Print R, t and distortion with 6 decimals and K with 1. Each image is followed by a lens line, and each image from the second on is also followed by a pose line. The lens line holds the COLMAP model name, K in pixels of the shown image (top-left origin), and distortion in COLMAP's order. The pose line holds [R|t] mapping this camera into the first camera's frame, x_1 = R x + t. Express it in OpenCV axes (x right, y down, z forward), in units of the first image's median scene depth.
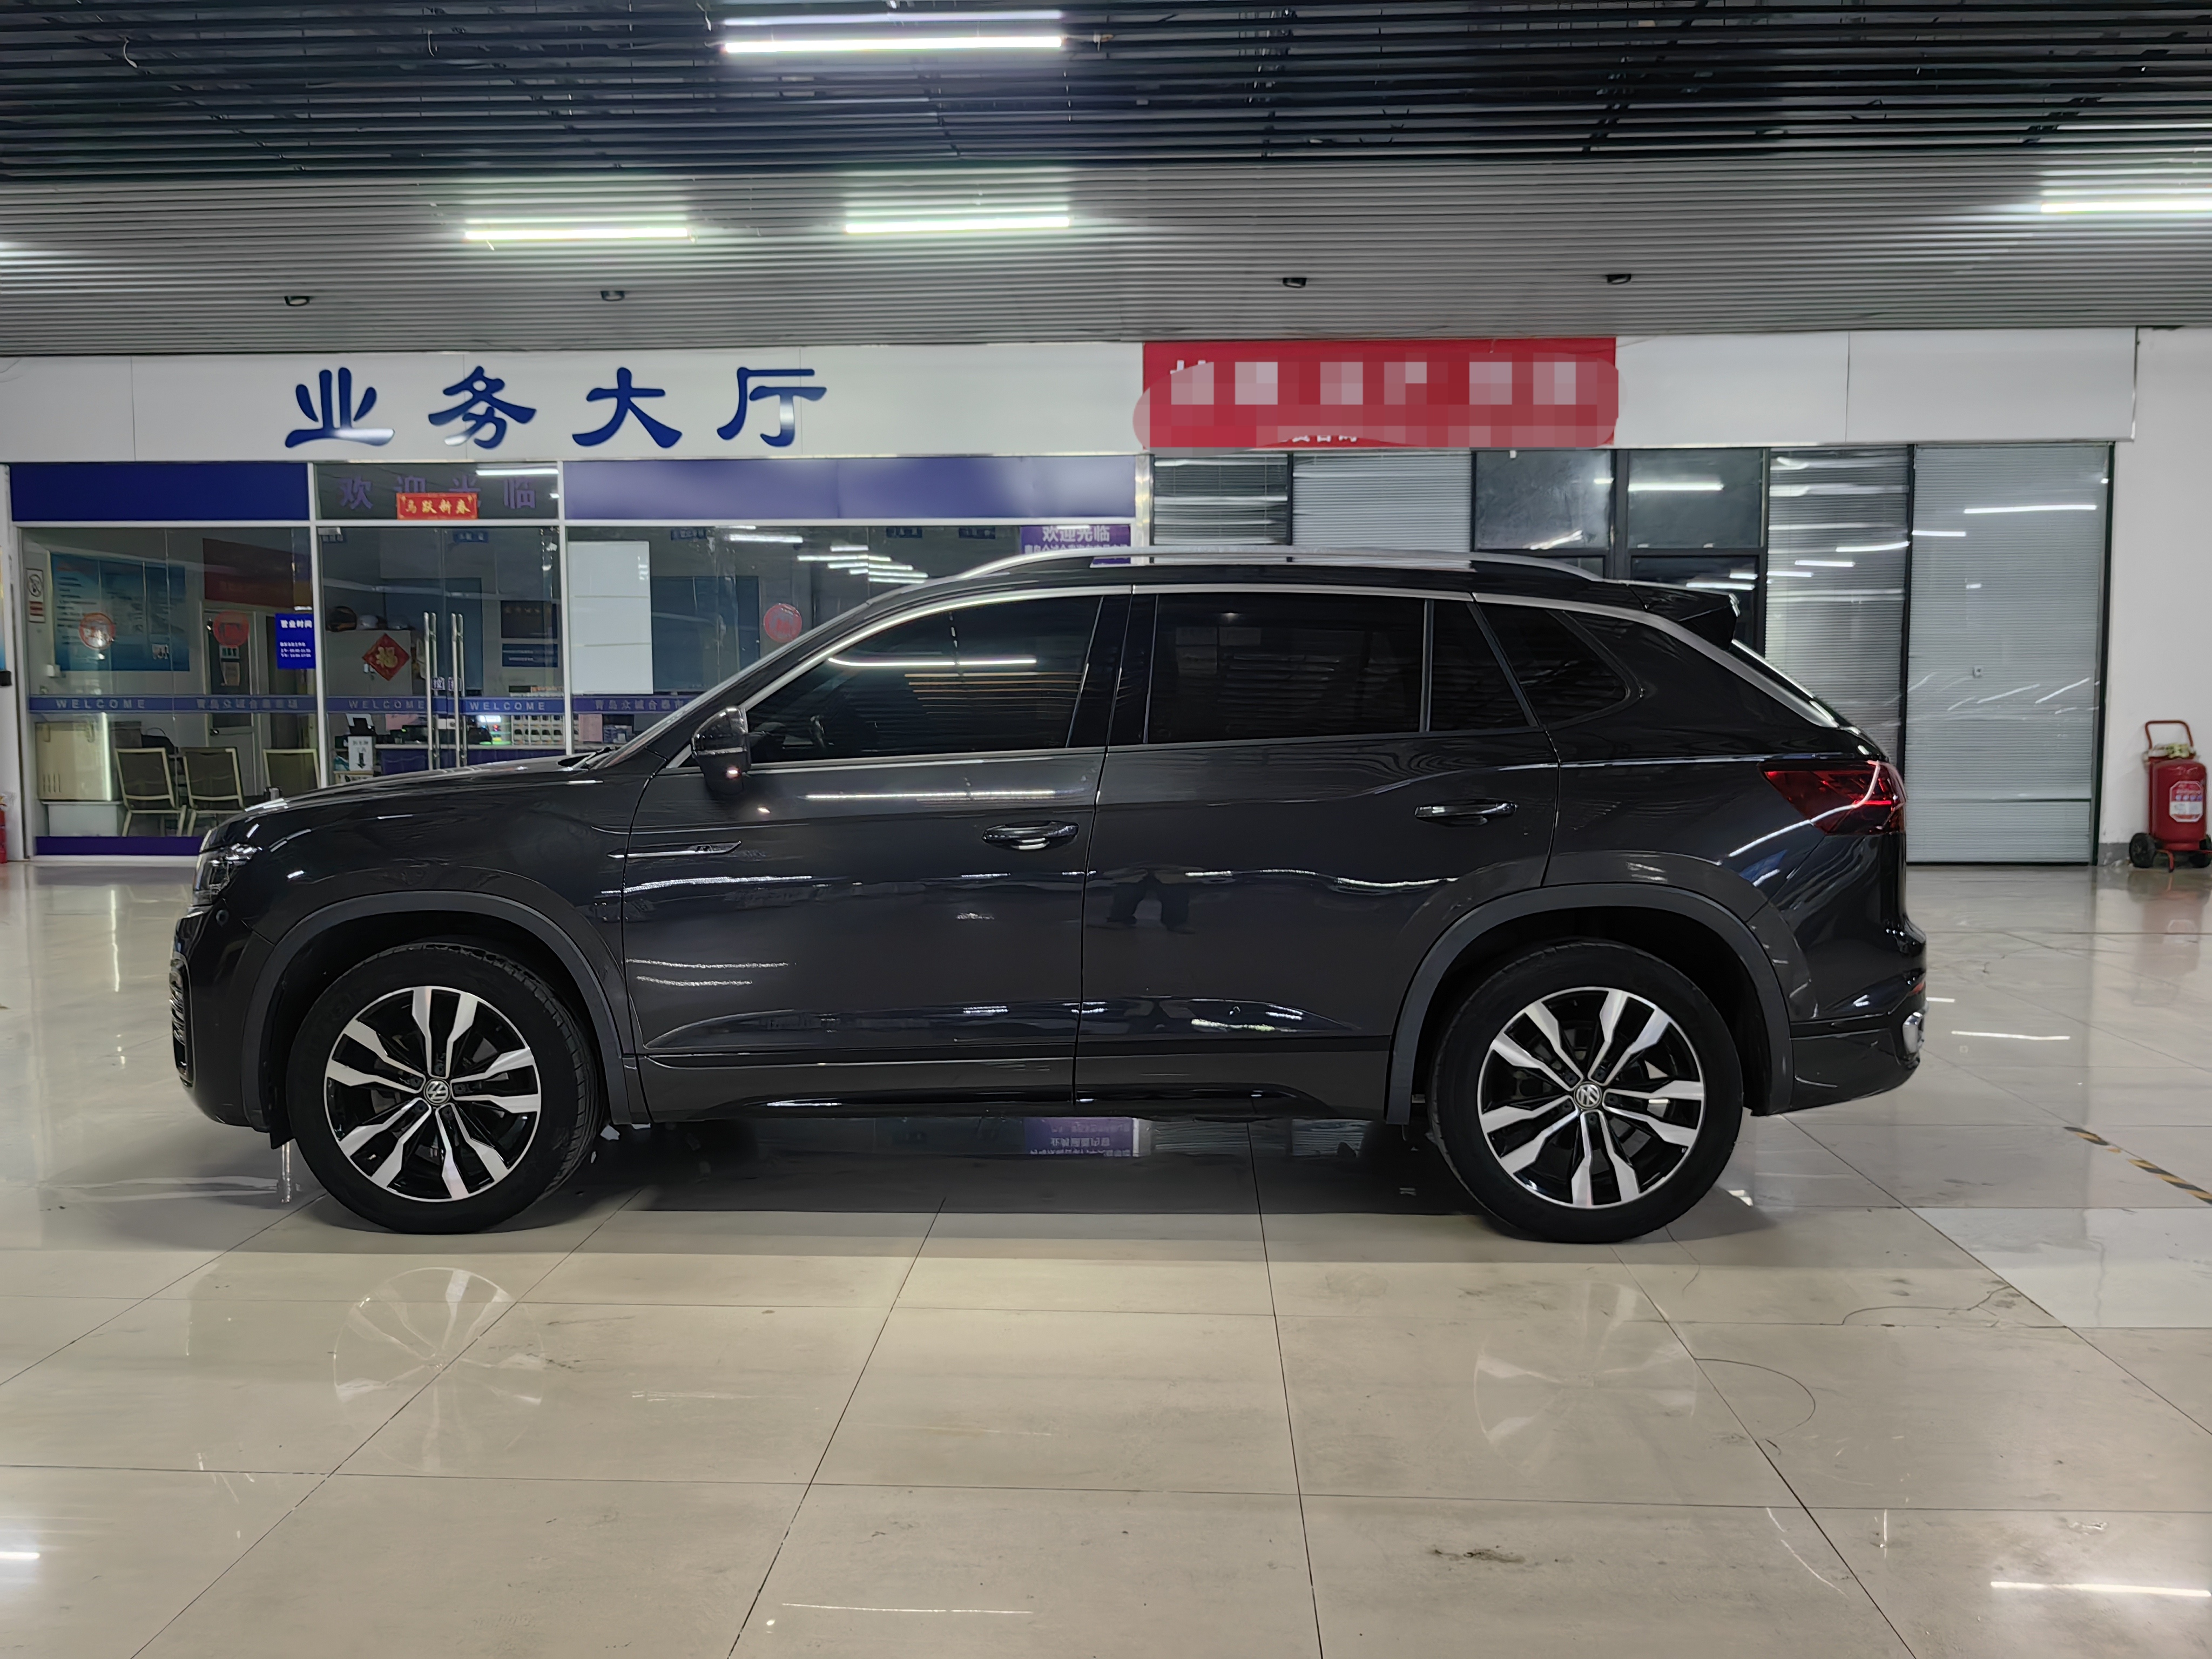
lens RADIAL K [[1756.5, 0, 1109.5], [0, 1756.5, 823.8], [0, 0, 1]] dist [0.020941, -0.027524]
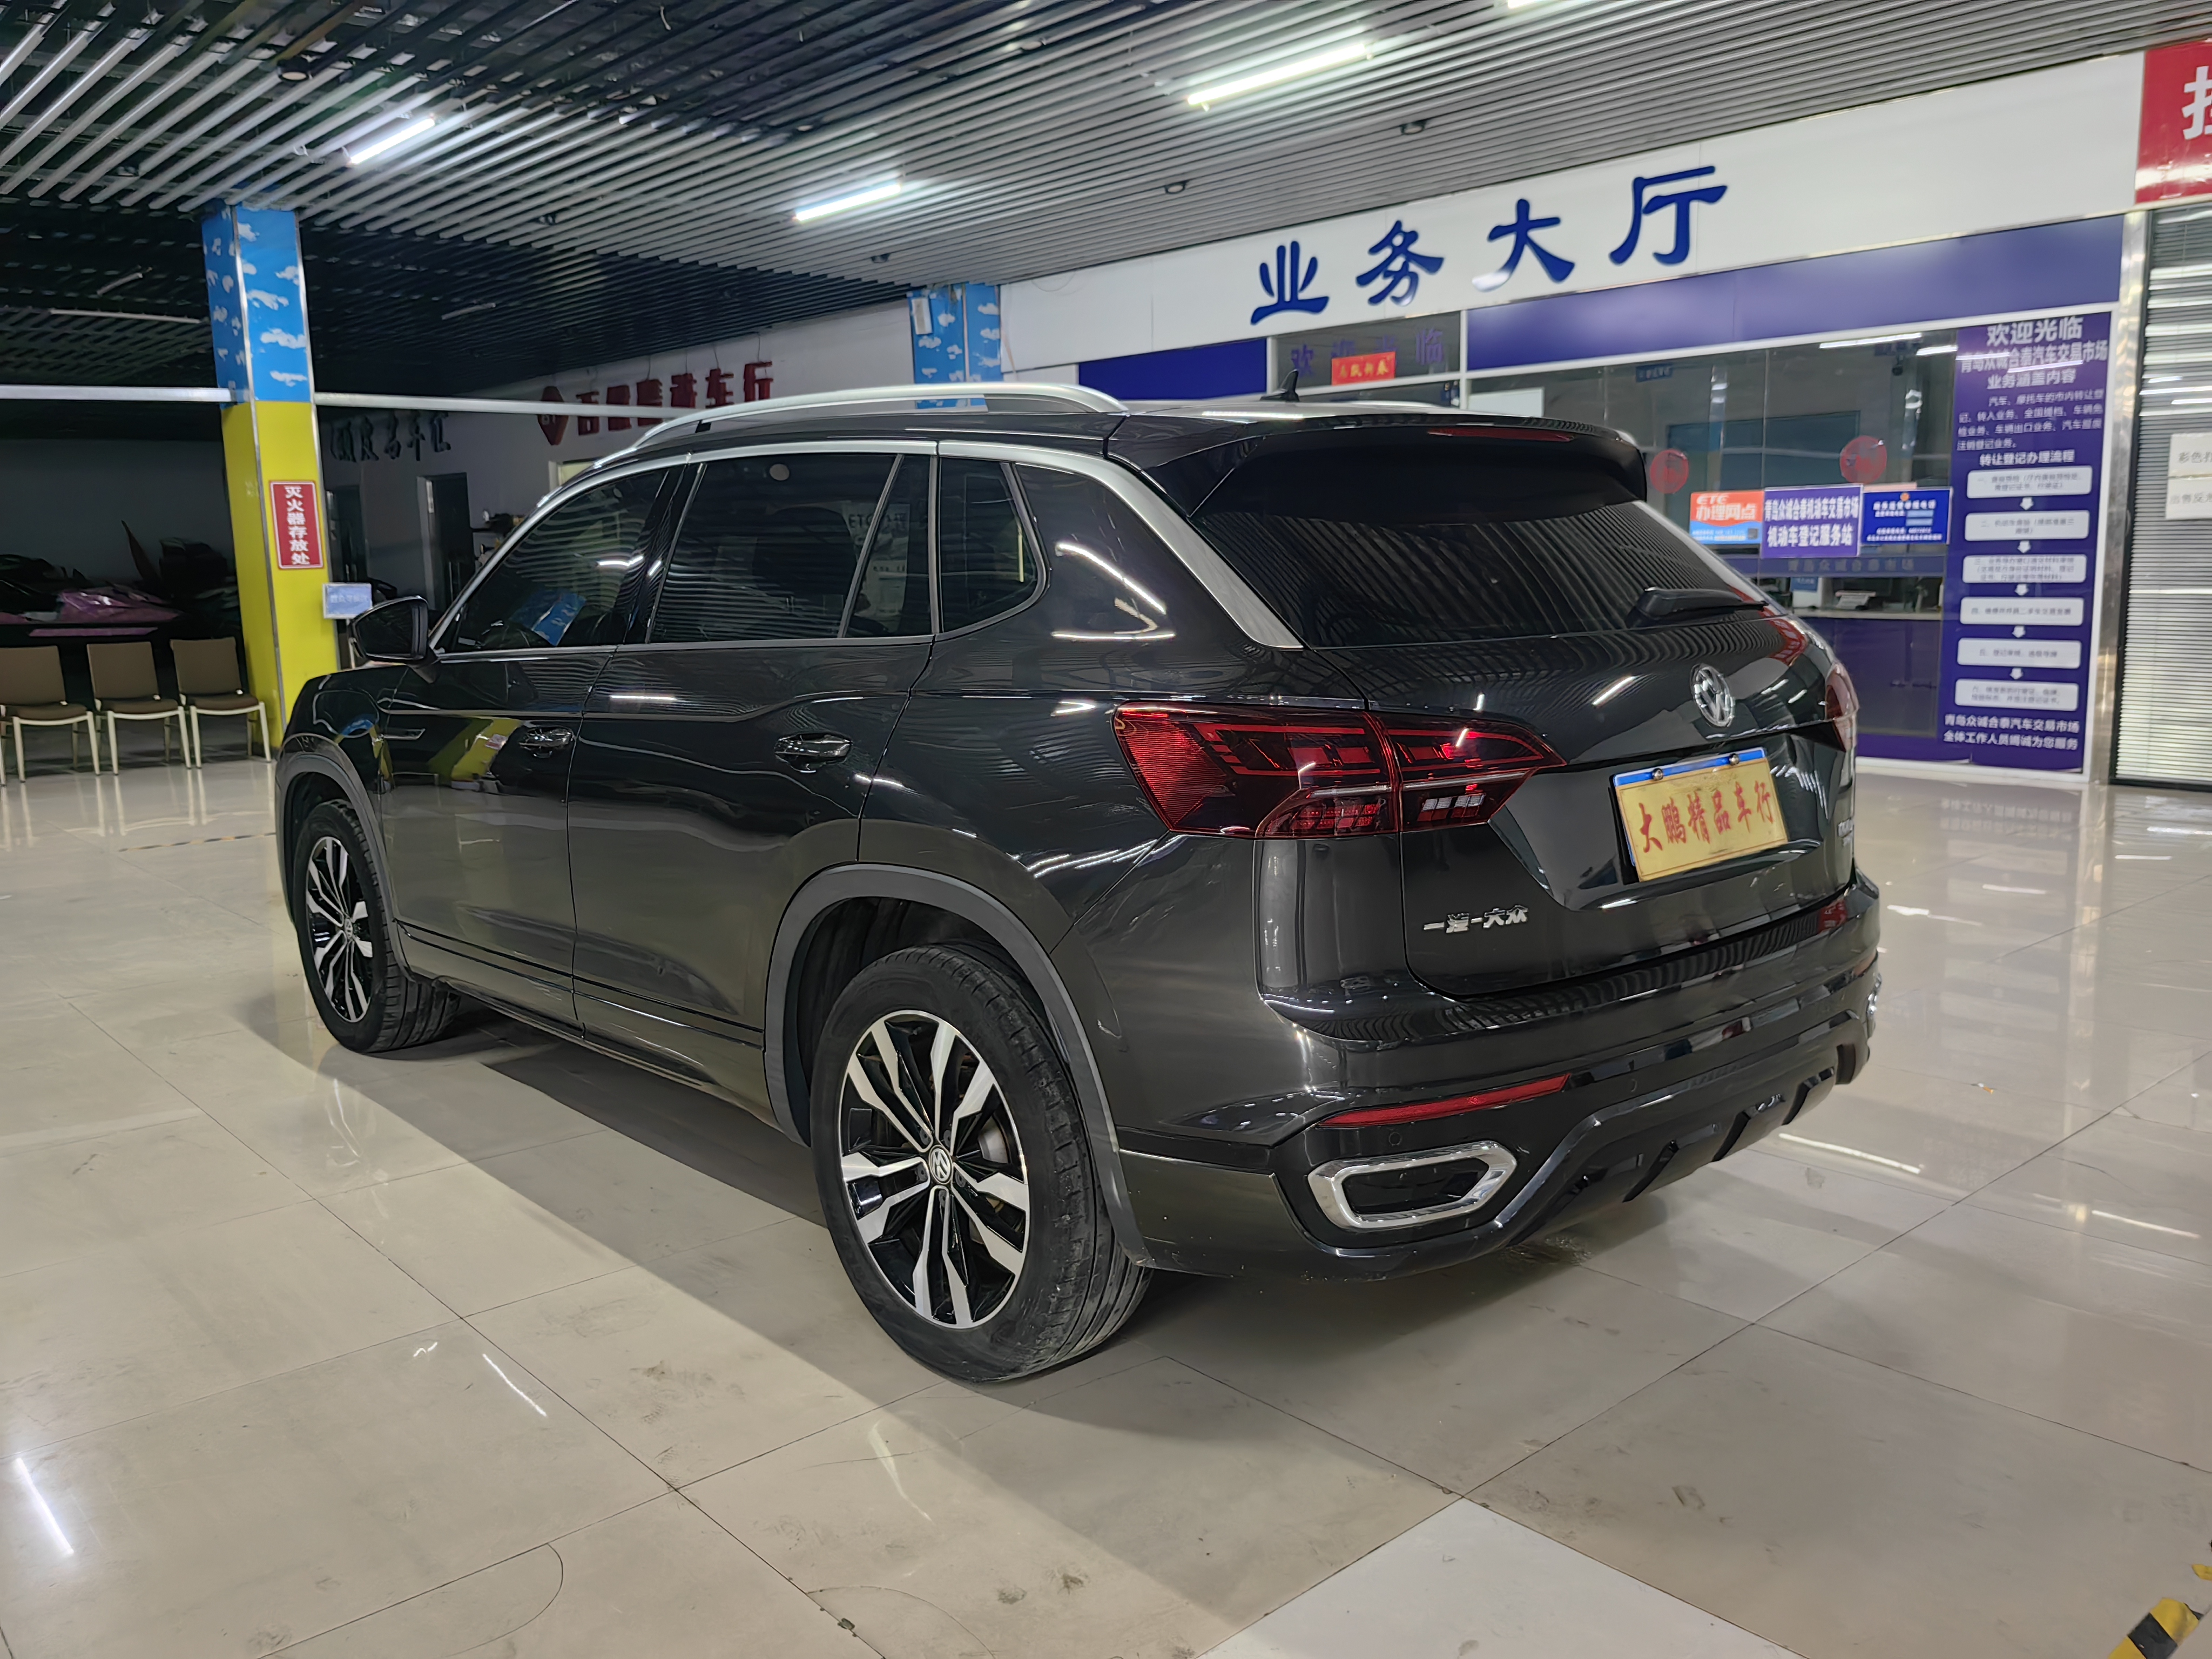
lens RADIAL K [[1756.5, 0, 1084.5], [0, 1756.5, 828.1], [0, 0, 1]] dist [0.020941, -0.027524]
pose [[0.696077, 0.100629, -0.710880, 0.253219], [-0.039224, 0.993980, 0.102297, -0.016595], [0.716895, -0.043323, 0.695834, 0.178587]]
